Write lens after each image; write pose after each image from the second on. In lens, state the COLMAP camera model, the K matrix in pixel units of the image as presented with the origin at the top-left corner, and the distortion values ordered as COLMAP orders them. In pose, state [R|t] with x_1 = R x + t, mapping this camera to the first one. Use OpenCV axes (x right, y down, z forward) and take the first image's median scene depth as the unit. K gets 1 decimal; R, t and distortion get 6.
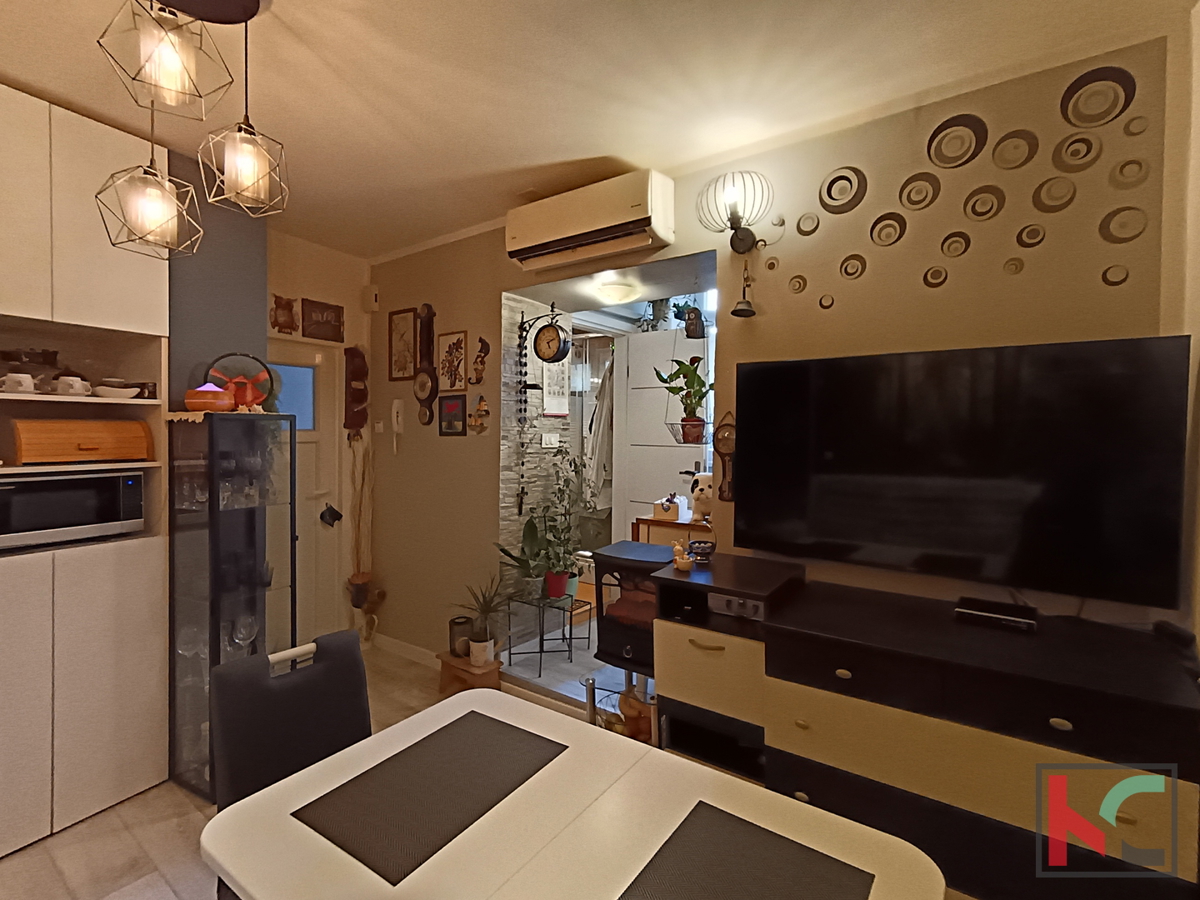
lens RADIAL K [[580.8, 0, 594.9], [0, 580.8, 442.7], [0, 0, 1]] dist [-0.003694, -0.000247]
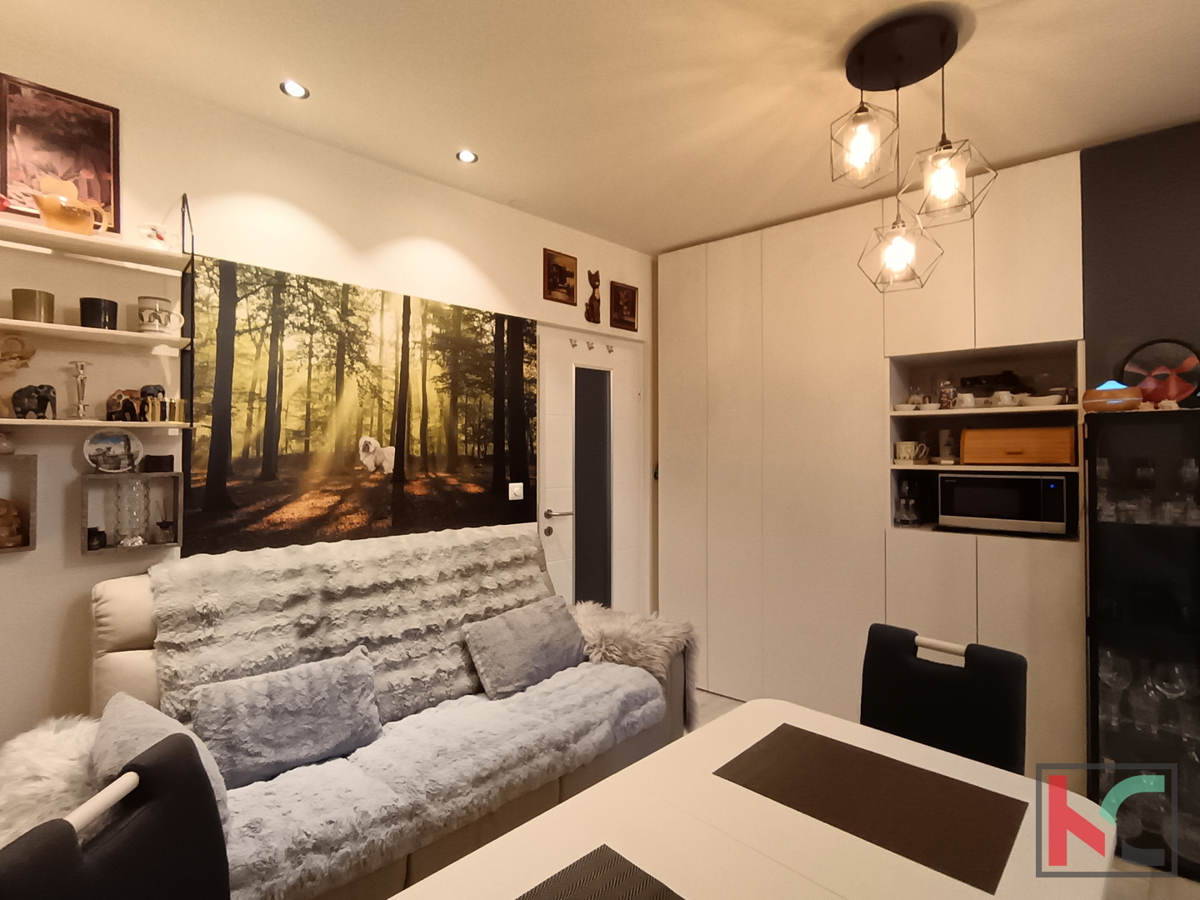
lens RADIAL K [[580.8, 0, 594.9], [0, 580.8, 442.7], [0, 0, 1]] dist [-0.003694, -0.000247]
pose [[-0.230260, -0.023297, -0.972850, 0.415315], [-0.022544, 0.999573, -0.018601, 0.029859], [0.972868, 0.017648, -0.230686, 0.452221]]
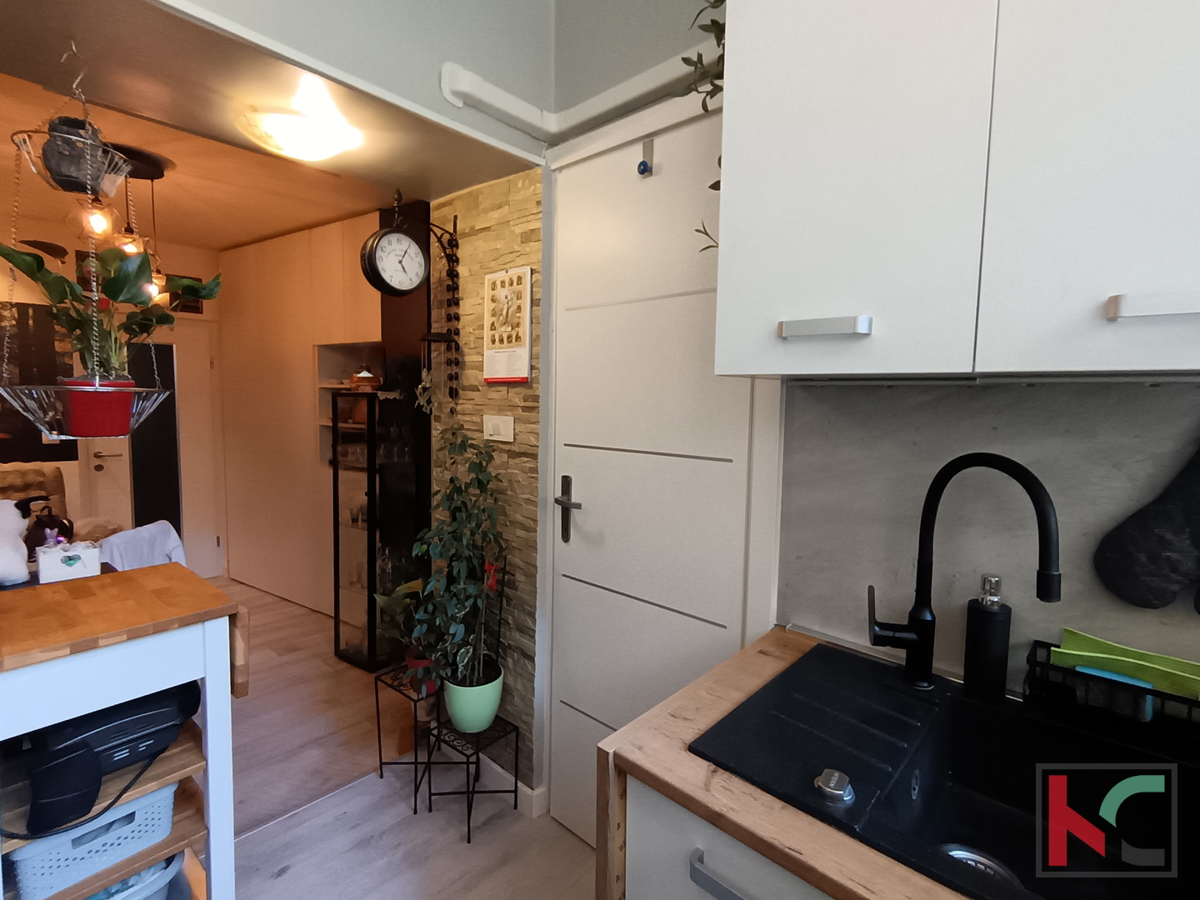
lens RADIAL K [[580.8, 0, 594.9], [0, 580.8, 442.7], [0, 0, 1]] dist [-0.003694, -0.000247]
pose [[-0.128335, 0.058678, -0.989993, 0.684441], [-0.043314, 0.996964, 0.064706, -0.044637], [0.990785, 0.051185, -0.125403, 1.748575]]
